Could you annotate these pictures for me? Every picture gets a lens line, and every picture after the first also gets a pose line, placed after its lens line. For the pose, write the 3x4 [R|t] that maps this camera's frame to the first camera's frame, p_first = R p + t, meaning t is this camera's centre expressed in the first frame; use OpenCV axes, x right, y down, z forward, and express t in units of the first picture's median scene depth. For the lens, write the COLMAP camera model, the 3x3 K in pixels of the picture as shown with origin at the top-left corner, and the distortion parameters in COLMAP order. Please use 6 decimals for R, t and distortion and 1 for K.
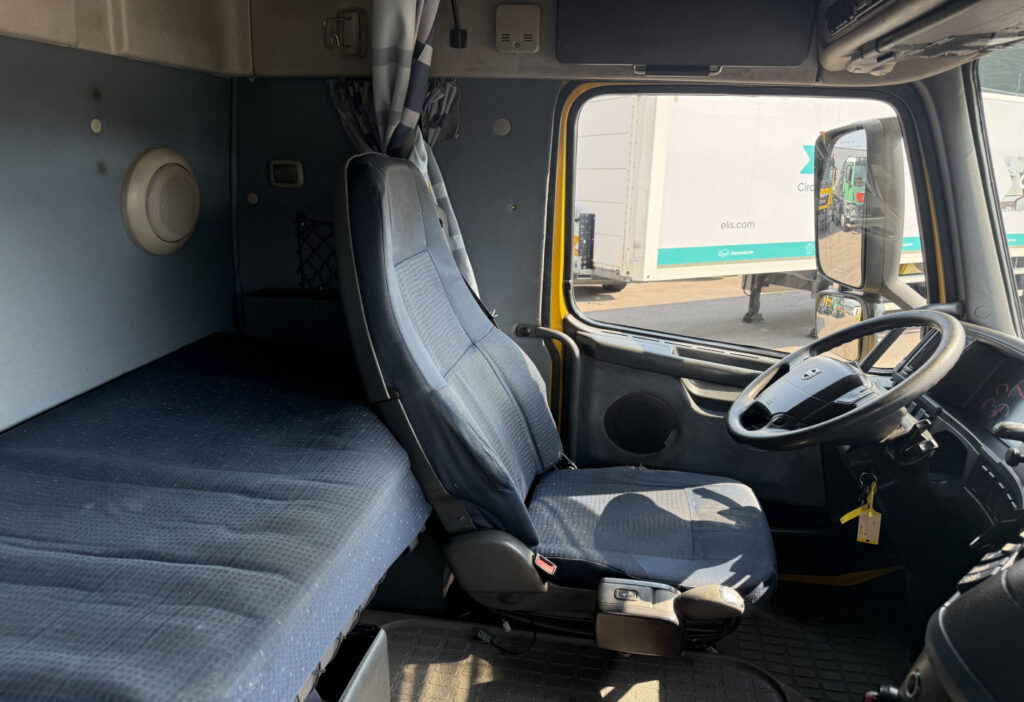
lens RADIAL K [[722.9, 0, 512.0], [0, 722.9, 351.0], [0, 0, 1]] dist [0.111248, -0.159056]
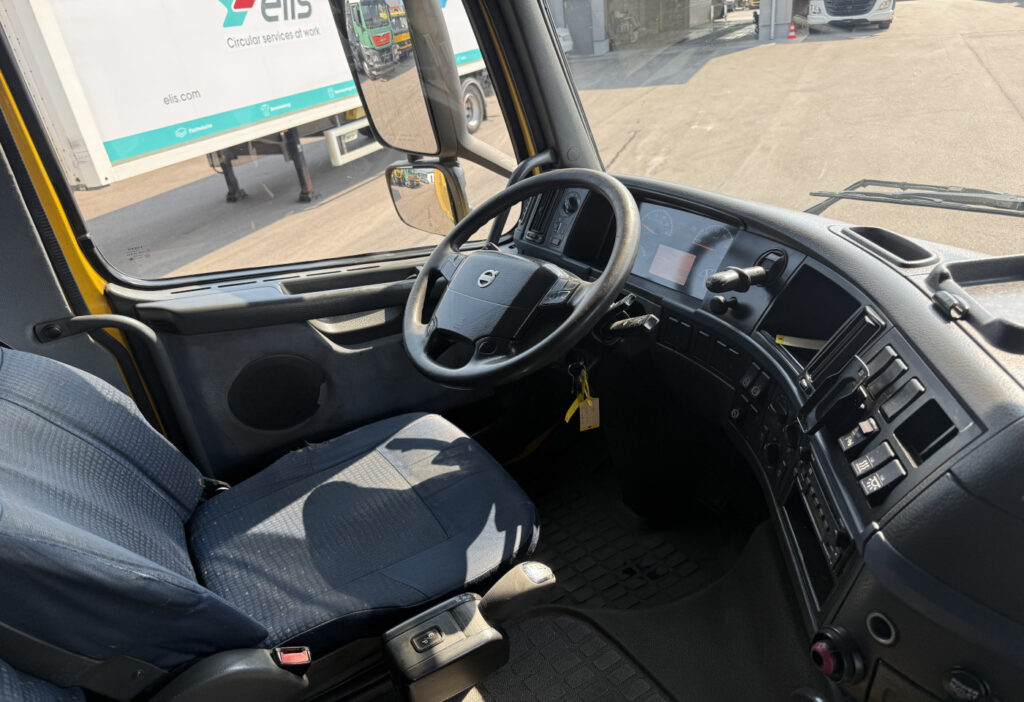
lens RADIAL K [[697.0, 0, 512.4], [0, 697.0, 379.2], [0, 0, 1]] dist [0.035494, -0.005774]
pose [[0.731136, -0.402302, 0.550992, -0.052440], [0.269127, 0.912214, 0.308929, -0.083995], [-0.626905, -0.077582, 0.775223, 0.283253]]
